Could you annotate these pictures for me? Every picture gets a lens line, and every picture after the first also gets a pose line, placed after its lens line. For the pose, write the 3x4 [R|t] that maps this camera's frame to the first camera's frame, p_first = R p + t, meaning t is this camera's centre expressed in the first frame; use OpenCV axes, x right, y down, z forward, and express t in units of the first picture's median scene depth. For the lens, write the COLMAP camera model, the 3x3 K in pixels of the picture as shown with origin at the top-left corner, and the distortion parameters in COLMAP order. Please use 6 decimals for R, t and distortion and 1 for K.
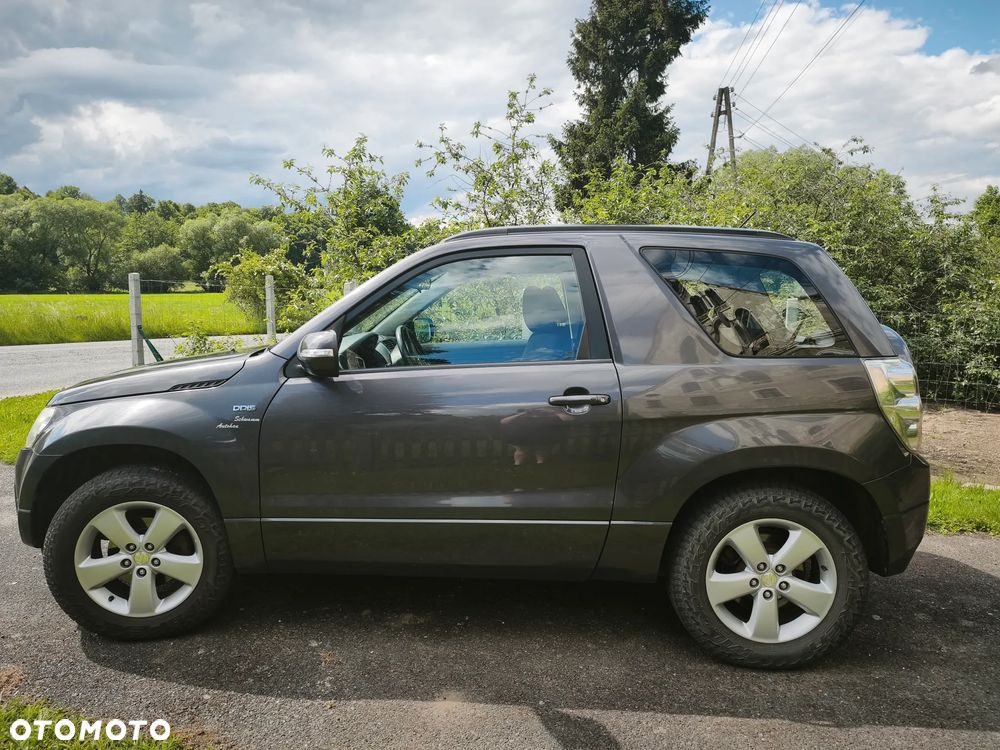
lens RADIAL K [[652.7, 0, 499.1], [0, 652.7, 386.3], [0, 0, 1]] dist [0.045361, -0.041498]
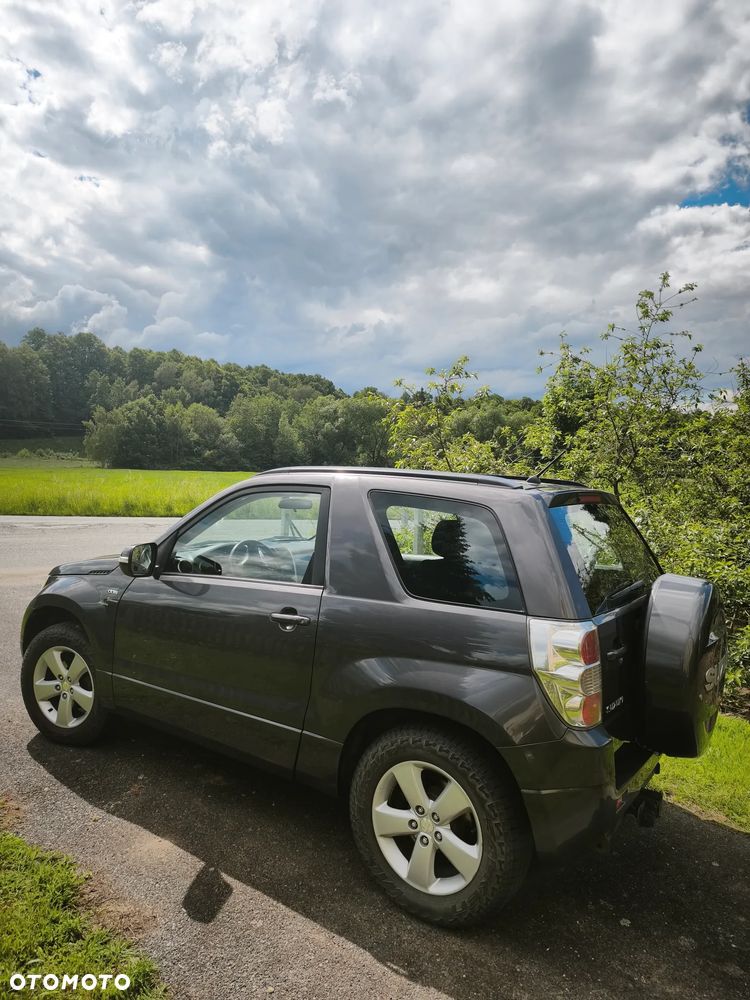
lens RADIAL K [[655.1, 0, 379.0], [0, 655.1, 510.3], [0, 0, 1]] dist [0.036571, -0.035413]
pose [[0.858438, 0.055282, -0.509929, 0.831795], [-0.104014, 0.992281, -0.067527, -0.106918], [0.502260, 0.111008, 0.857562, 0.050108]]
